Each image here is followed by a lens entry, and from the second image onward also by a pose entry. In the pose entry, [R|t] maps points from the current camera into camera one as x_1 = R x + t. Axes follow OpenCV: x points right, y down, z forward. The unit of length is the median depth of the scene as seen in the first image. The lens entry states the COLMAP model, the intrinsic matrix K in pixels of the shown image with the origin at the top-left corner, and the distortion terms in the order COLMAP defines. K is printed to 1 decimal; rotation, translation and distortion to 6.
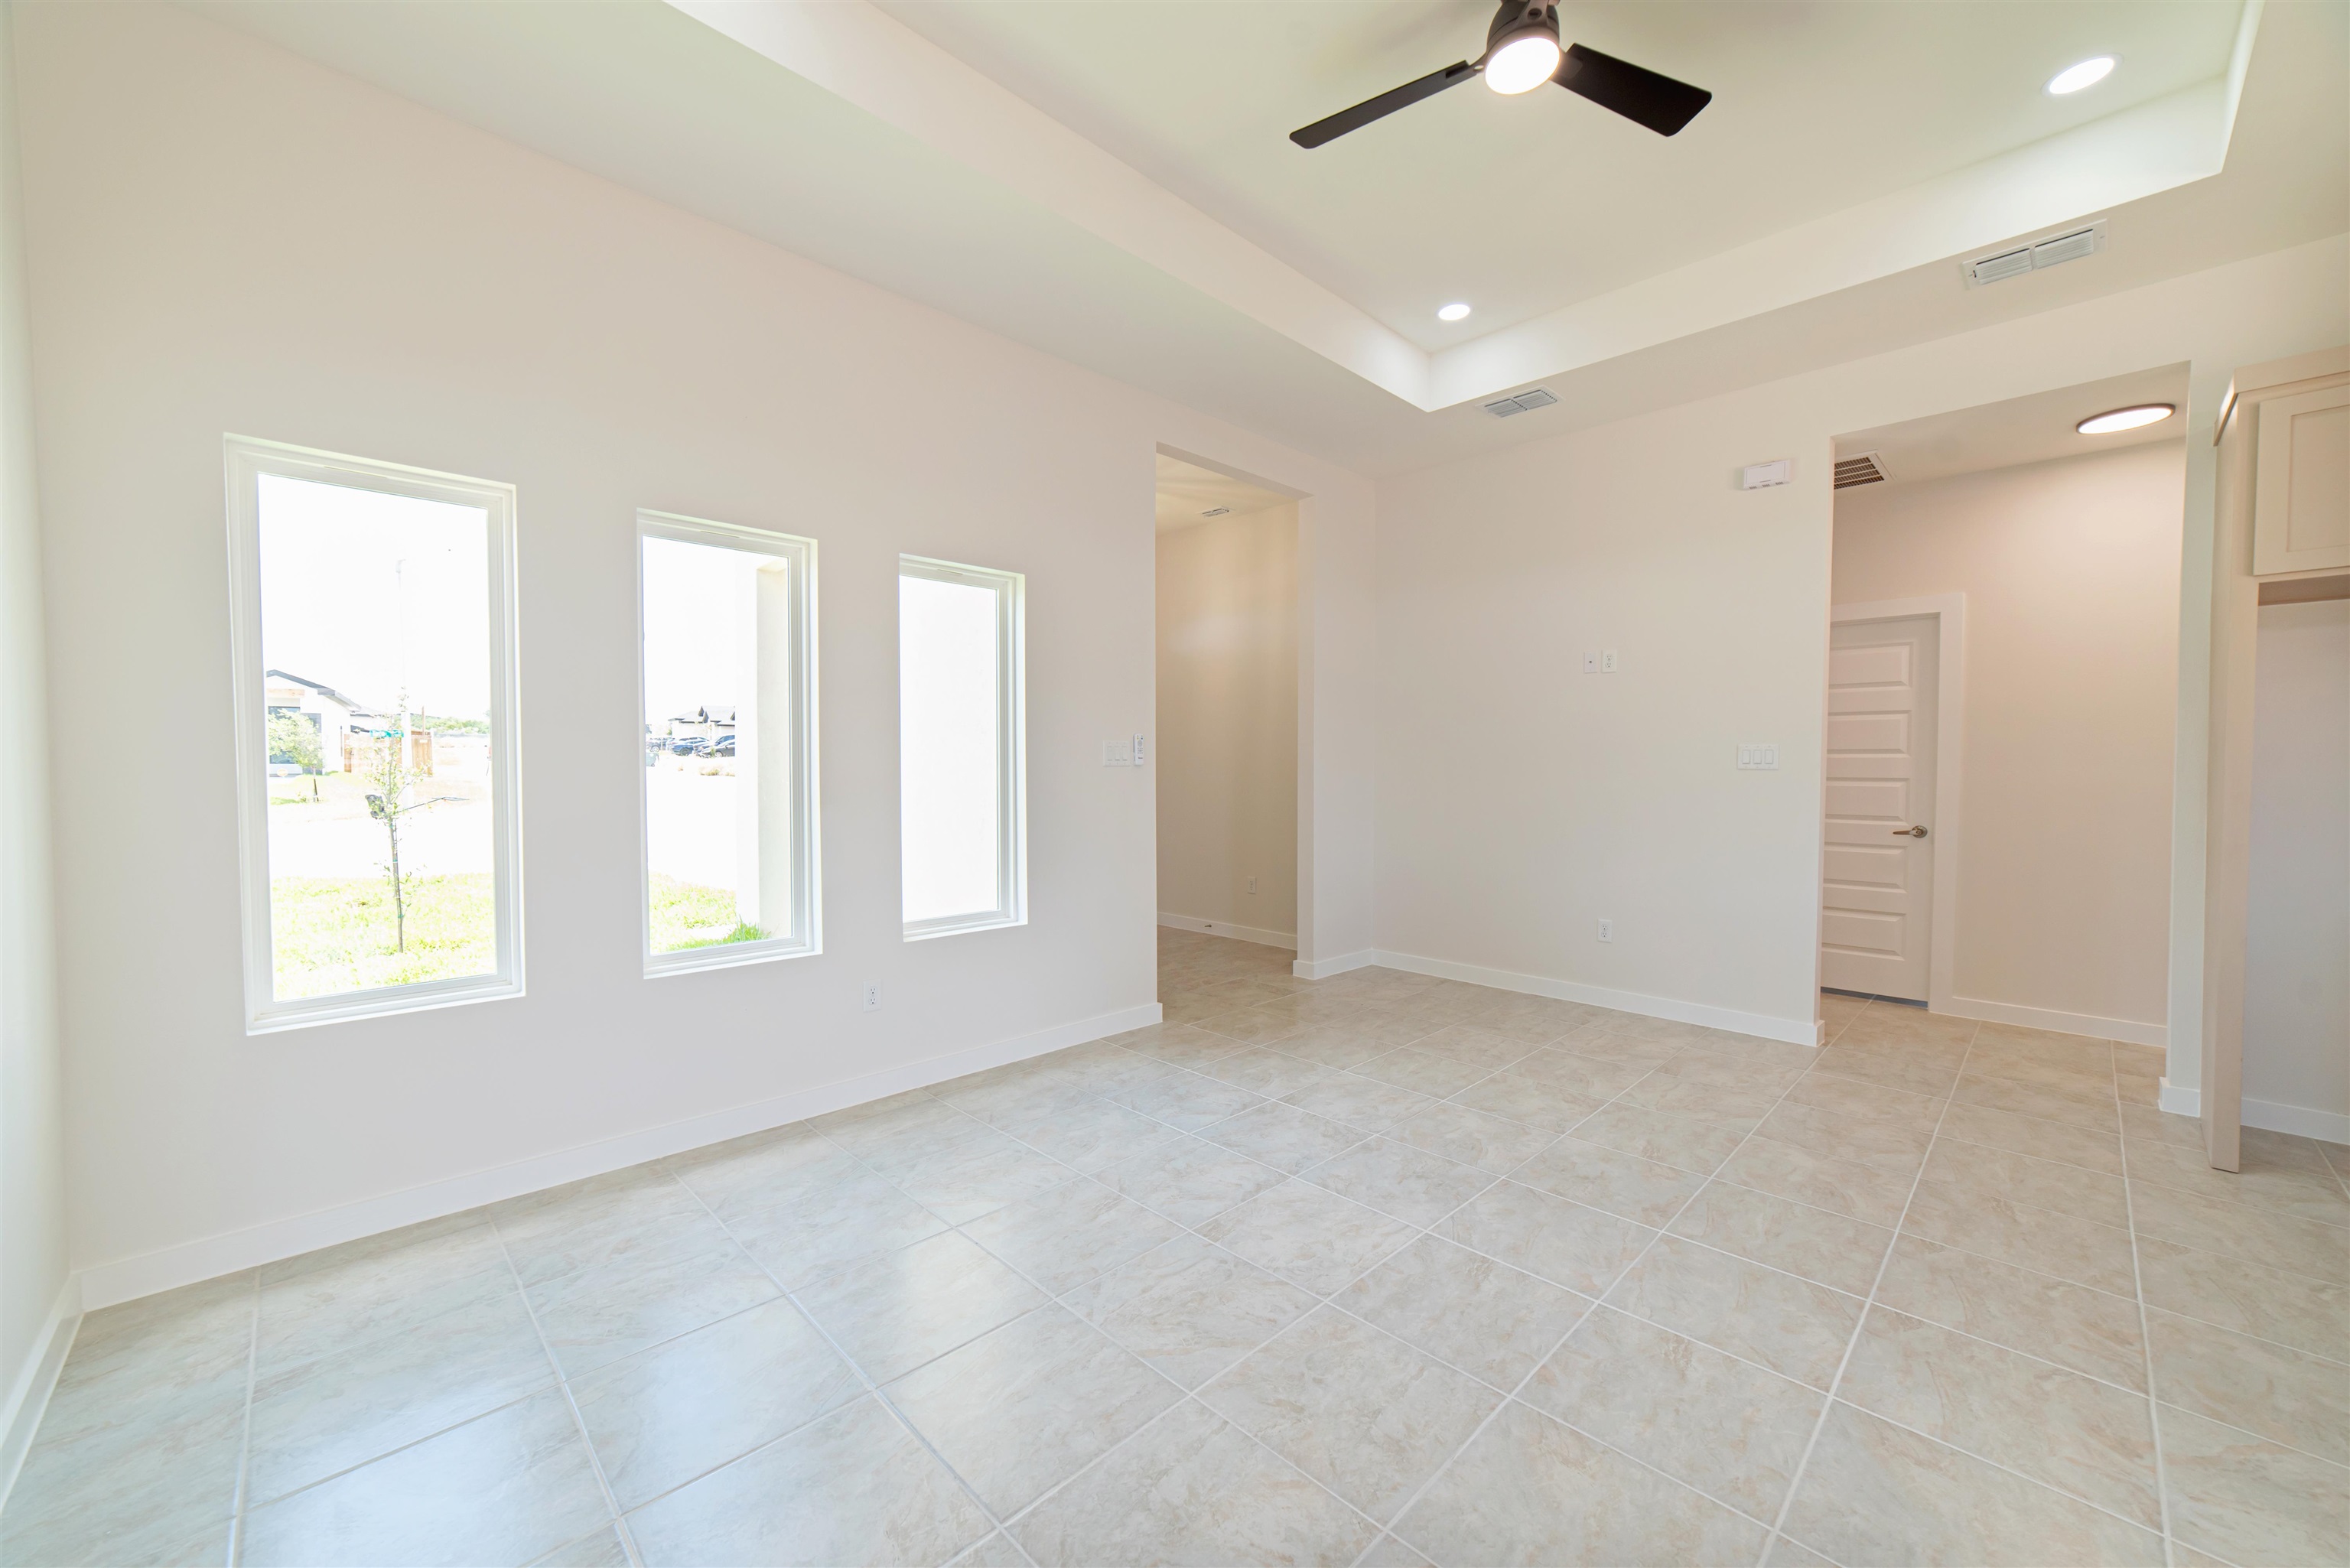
lens RADIAL K [[904.4, 0, 1199.6], [0, 904.4, 768.1], [0, 0, 1]] dist [-0.016280, 0.003342]
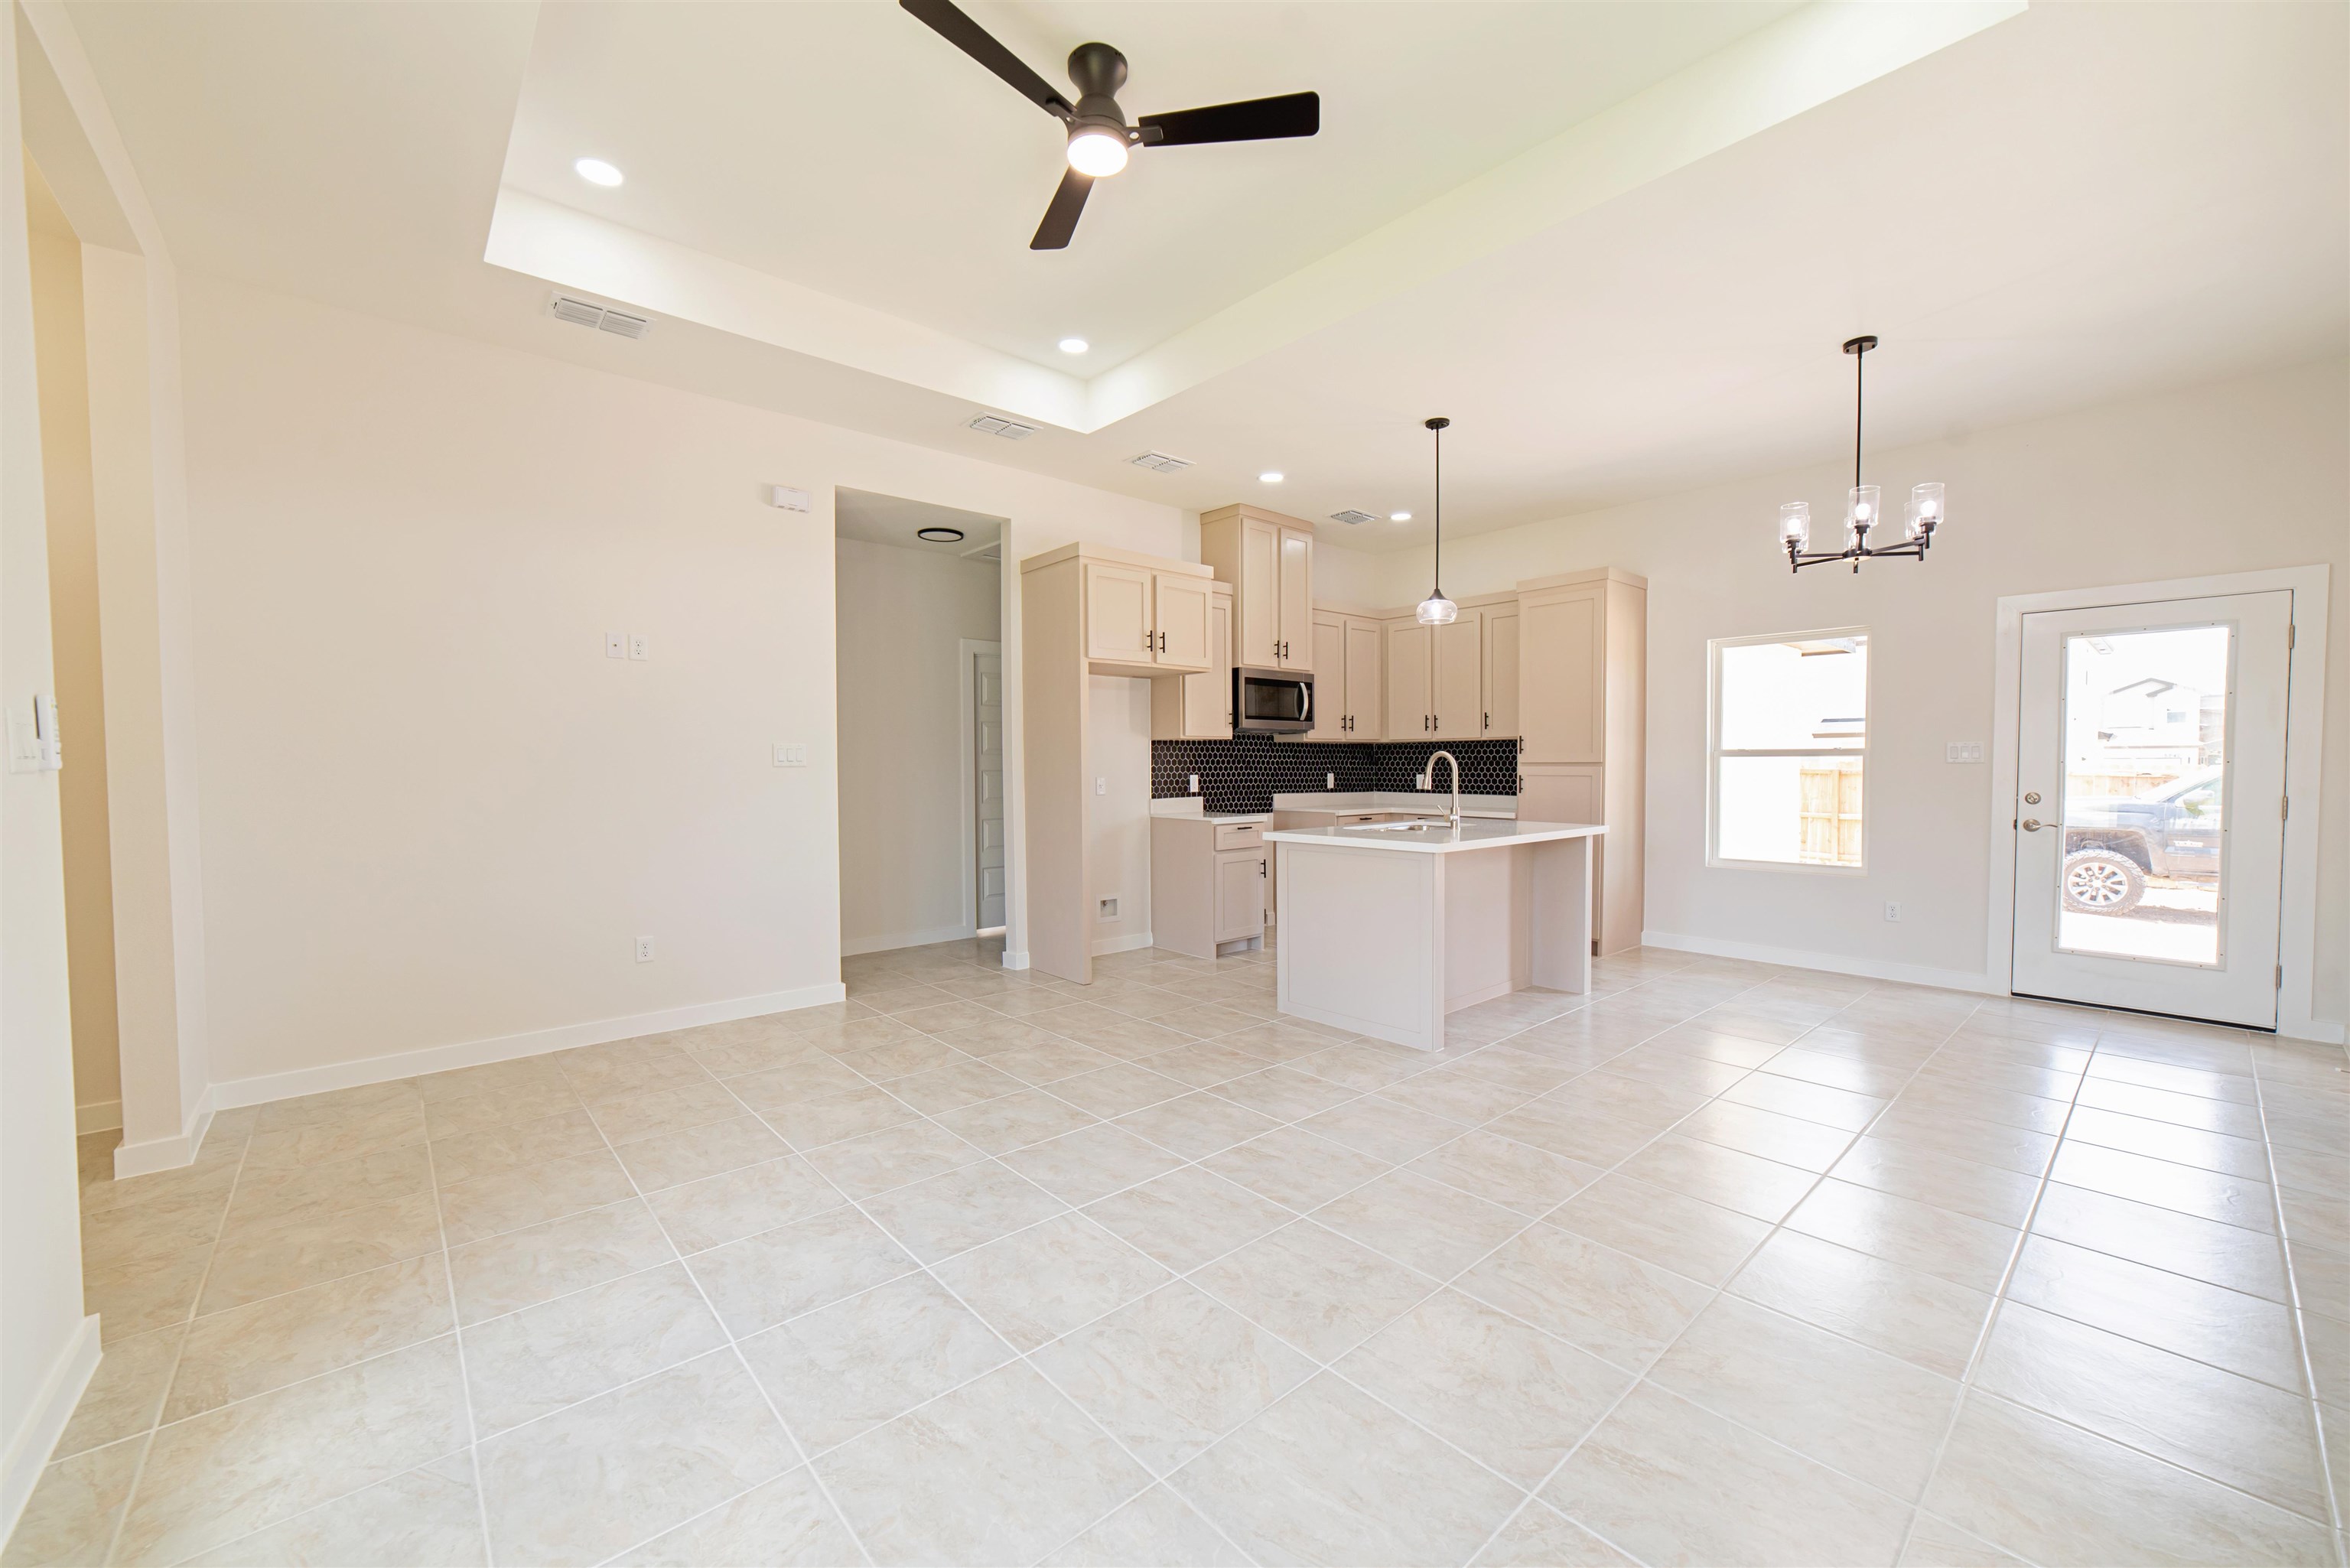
lens RADIAL K [[904.4, 0, 1166.0], [0, 904.4, 770.8], [0, 0, 1]] dist [-0.016280, 0.003342]
pose [[0.078590, -0.013584, 0.996814, -0.631310], [0.009053, 0.999876, 0.012912, -0.005591], [-0.996866, 0.008009, 0.078703, 0.657684]]
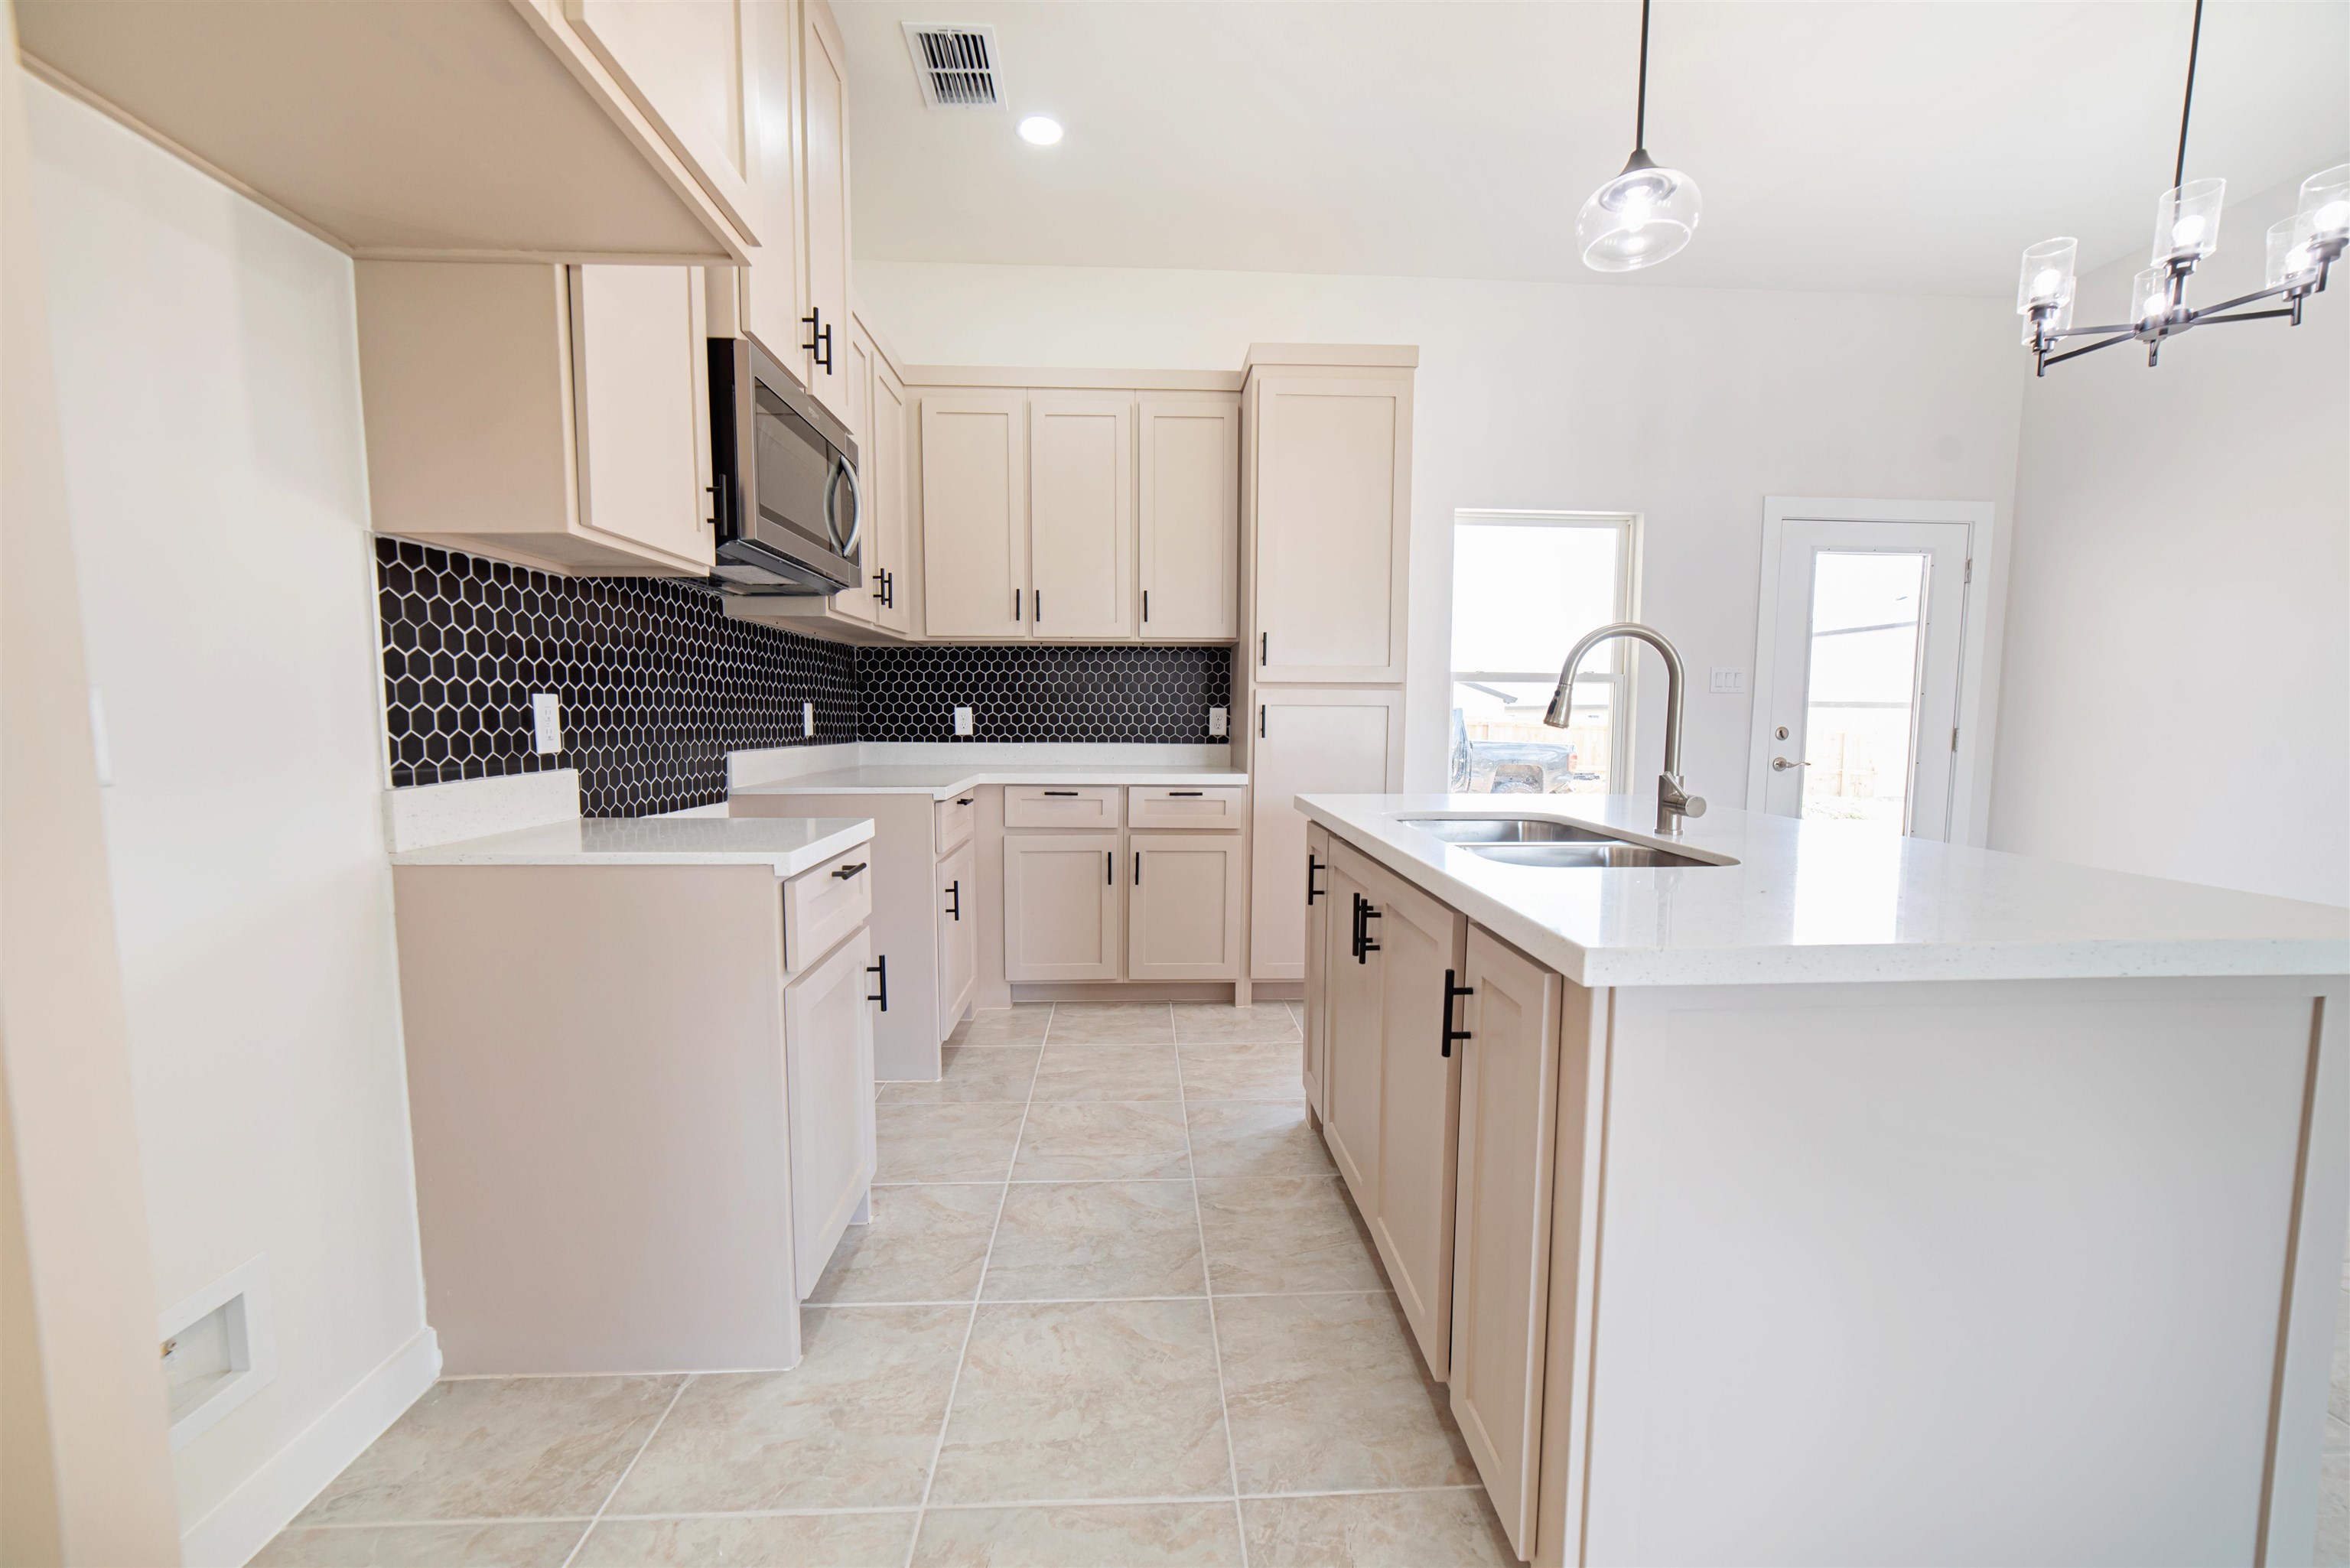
lens RADIAL K [[904.4, 0, 1180.2], [0, 904.4, 783.4], [0, 0, 1]] dist [-0.016280, 0.003342]
pose [[-0.732583, -0.063729, 0.677687, 0.822692], [-0.005596, 0.996138, 0.087627, 0.038180], [-0.680654, 0.060402, -0.730110, 0.922405]]
